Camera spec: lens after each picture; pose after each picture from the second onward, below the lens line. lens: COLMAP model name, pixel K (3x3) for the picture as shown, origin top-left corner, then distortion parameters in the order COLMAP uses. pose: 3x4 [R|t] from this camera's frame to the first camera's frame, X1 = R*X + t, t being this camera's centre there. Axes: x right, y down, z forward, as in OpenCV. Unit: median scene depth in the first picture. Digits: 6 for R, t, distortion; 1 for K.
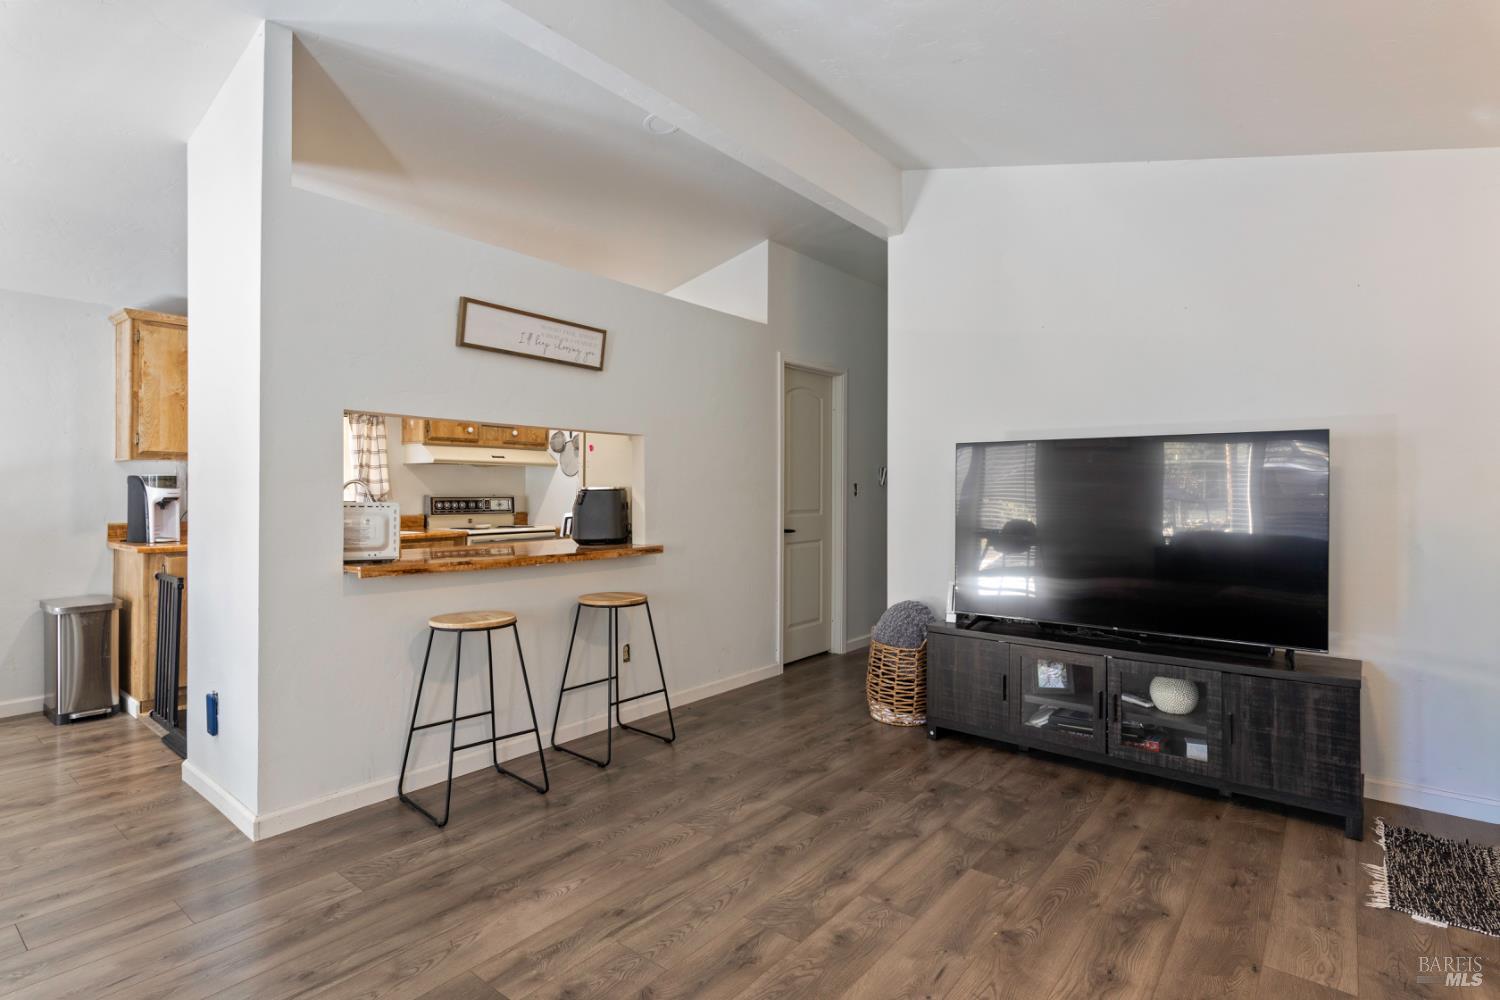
lens RADIAL K [[753.1, 0, 761.4], [0, 753.1, 487.8], [0, 0, 1]] dist [0.001646, -0.002115]
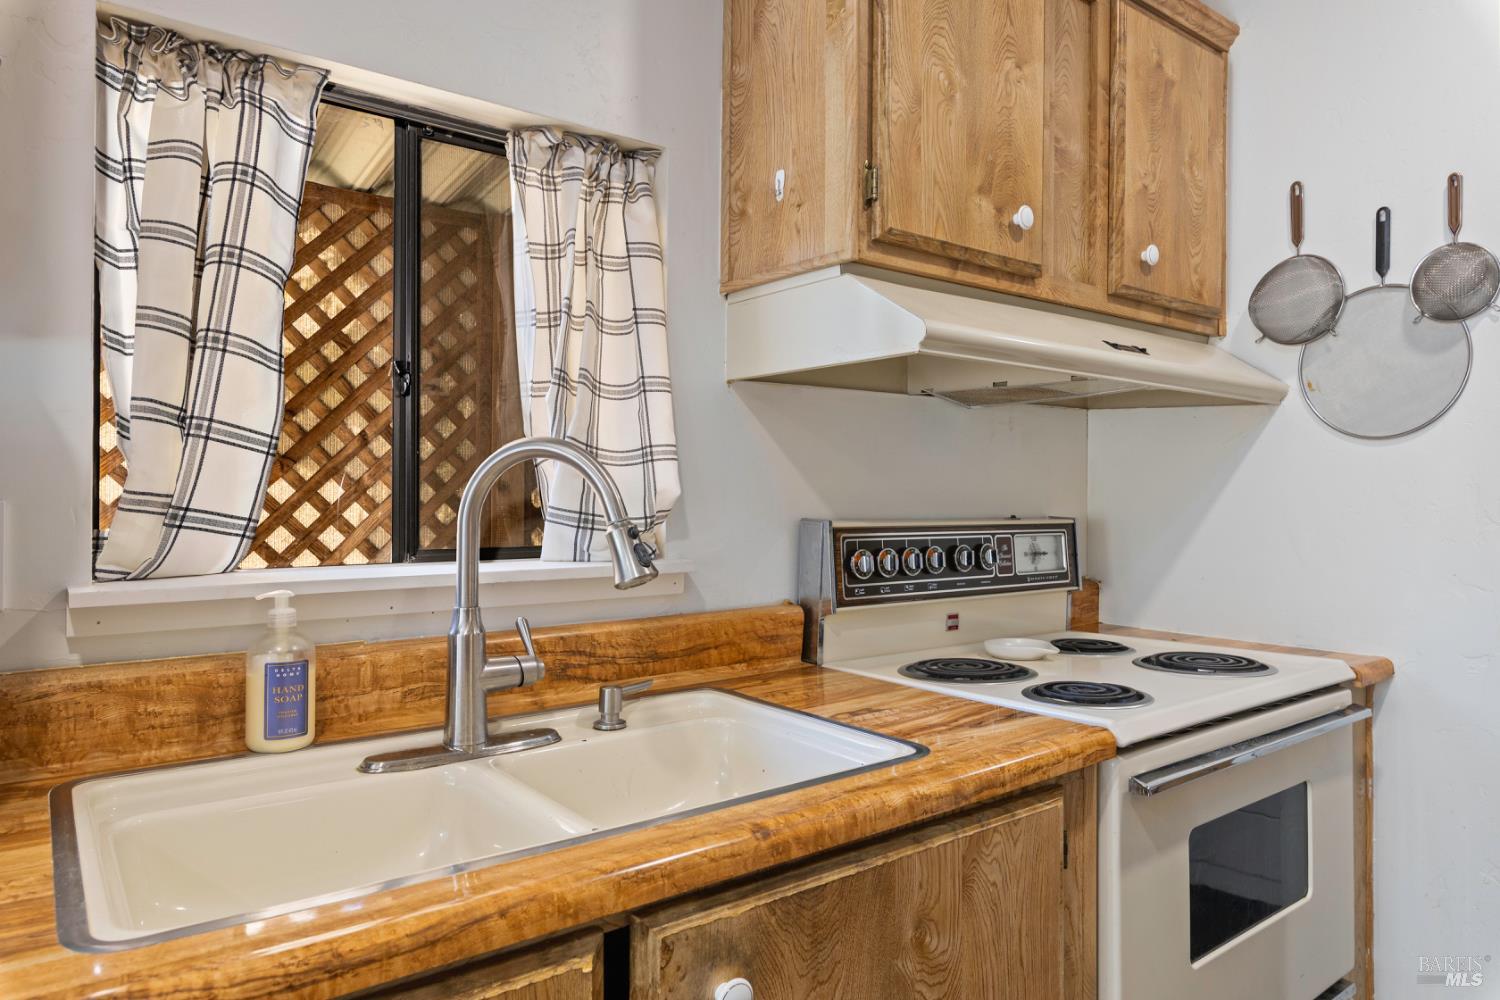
lens RADIAL K [[974.8, 0, 745.0], [0, 974.8, 487.6], [0, 0, 1]] dist [-0.005030, -0.002151]
pose [[0.971994, -0.000091, -0.235005, -0.568853], [-0.001549, 0.999976, -0.006793, 0.002856], [0.235000, 0.006967, 0.971970, 1.017347]]
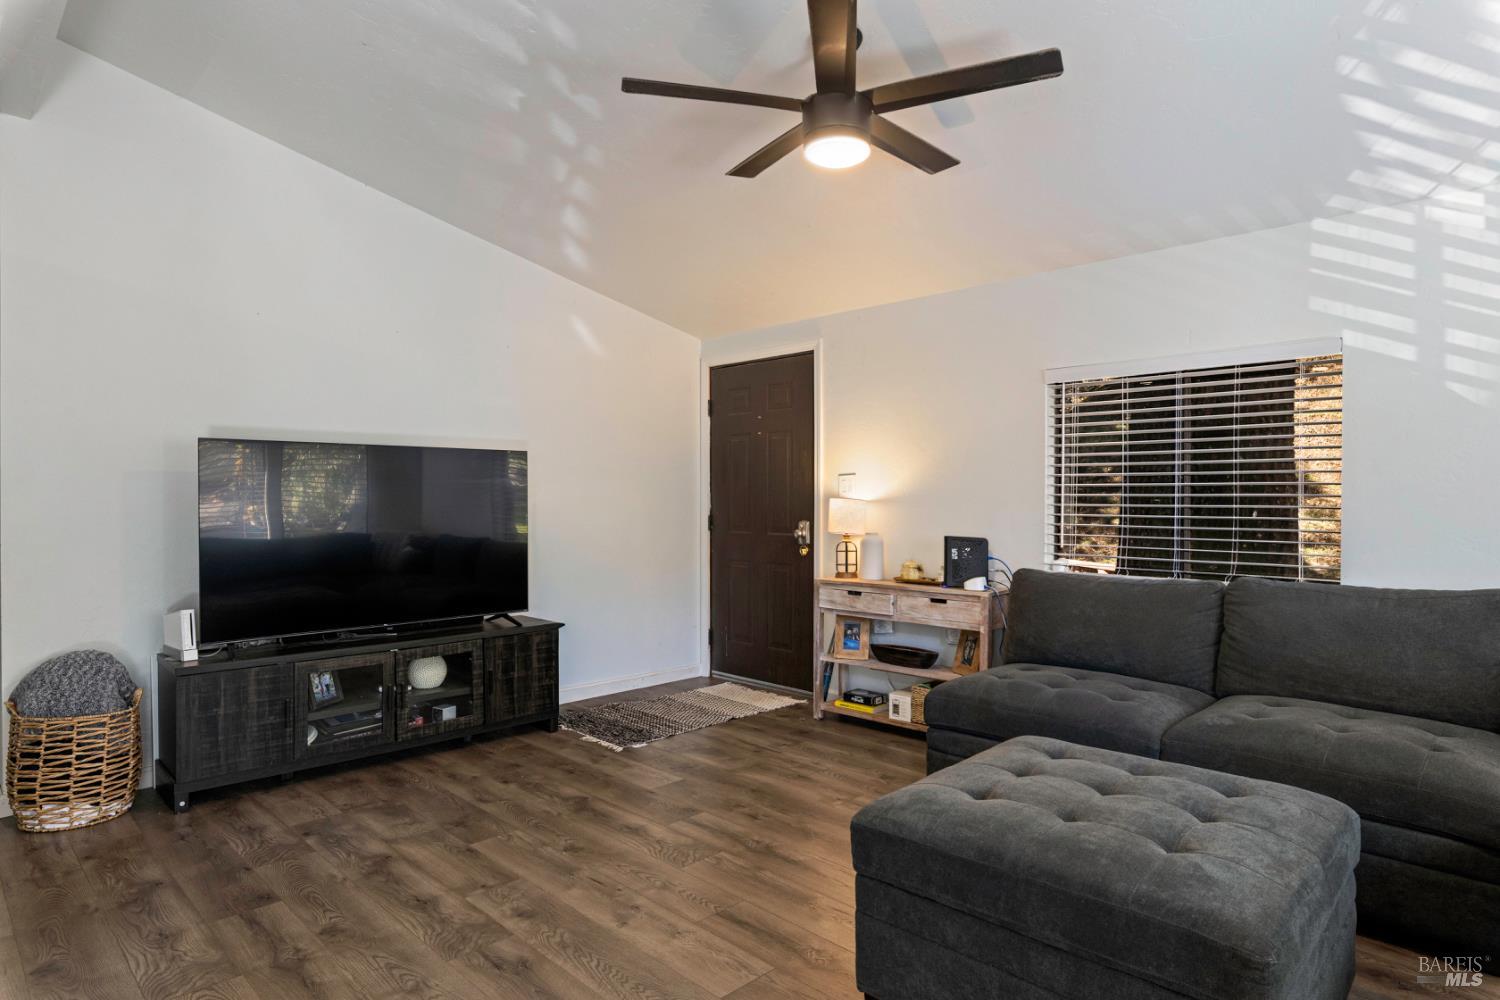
lens RADIAL K [[843.9, 0, 760.1], [0, 843.9, 505.2], [0, 0, 1]] dist [0.002321, 0.001775]
pose [[0.113805, -0.011042, 0.993442, -0.546408], [0.000888, 0.999939, 0.011012, 0.003654], [-0.993503, -0.000371, 0.113808, 0.280849]]
